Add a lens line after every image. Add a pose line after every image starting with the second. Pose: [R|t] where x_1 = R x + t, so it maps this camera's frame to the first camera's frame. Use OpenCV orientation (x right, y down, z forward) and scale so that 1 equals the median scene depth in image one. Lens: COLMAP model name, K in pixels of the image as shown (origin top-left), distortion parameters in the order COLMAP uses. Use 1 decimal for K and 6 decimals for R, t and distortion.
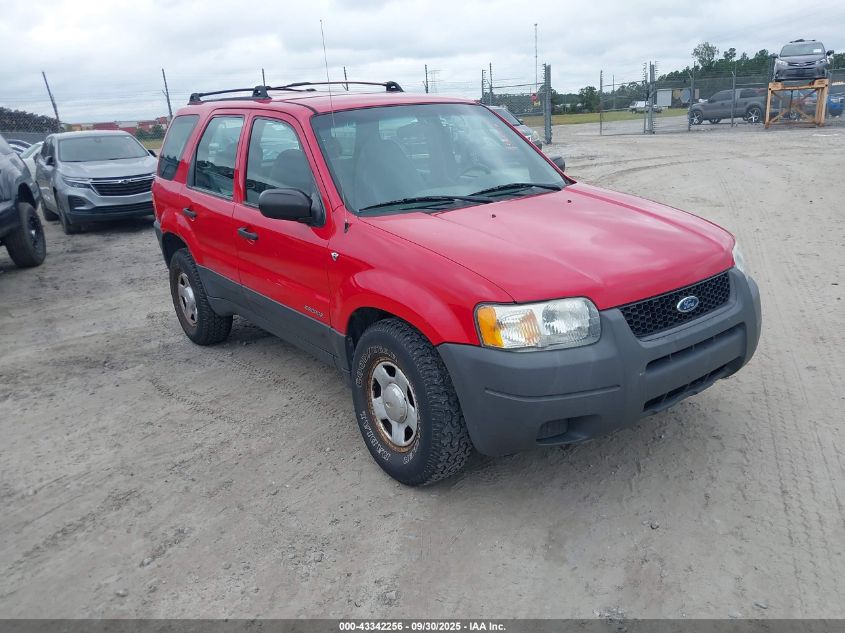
lens RADIAL K [[675.1, 0, 422.5], [0, 675.1, 316.5], [0, 0, 1]] dist [-0.006968, 0.005059]
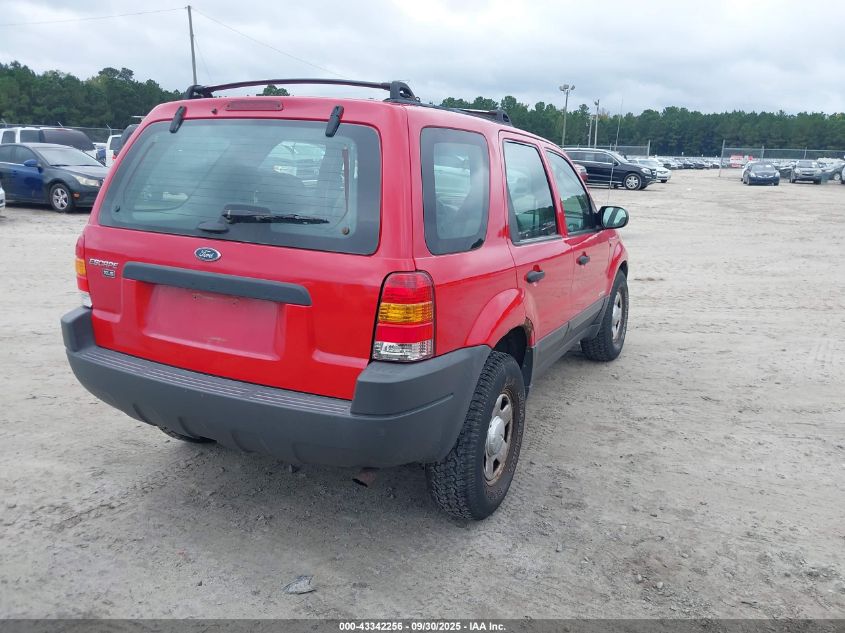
lens RADIAL K [[675.1, 0, 422.5], [0, 675.1, 316.5], [0, 0, 1]] dist [-0.006968, 0.005059]
pose [[-0.446701, -0.156853, 0.880827, -1.341831], [0.262520, 0.918198, 0.296642, -0.511283], [-0.855302, 0.363745, -0.368982, 2.017384]]
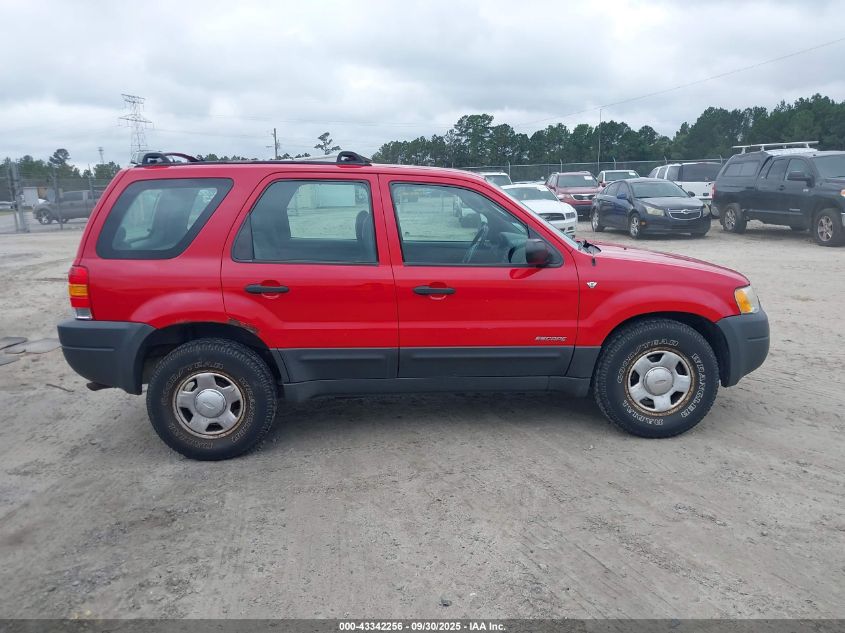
lens RADIAL K [[675.1, 0, 422.5], [0, 675.1, 316.5], [0, 0, 1]] dist [-0.006968, 0.005059]
pose [[0.547925, -0.111081, 0.829120, -1.389938], [0.231987, 0.972446, -0.023025, -0.078466], [-0.803717, 0.204961, 0.558597, 0.563625]]
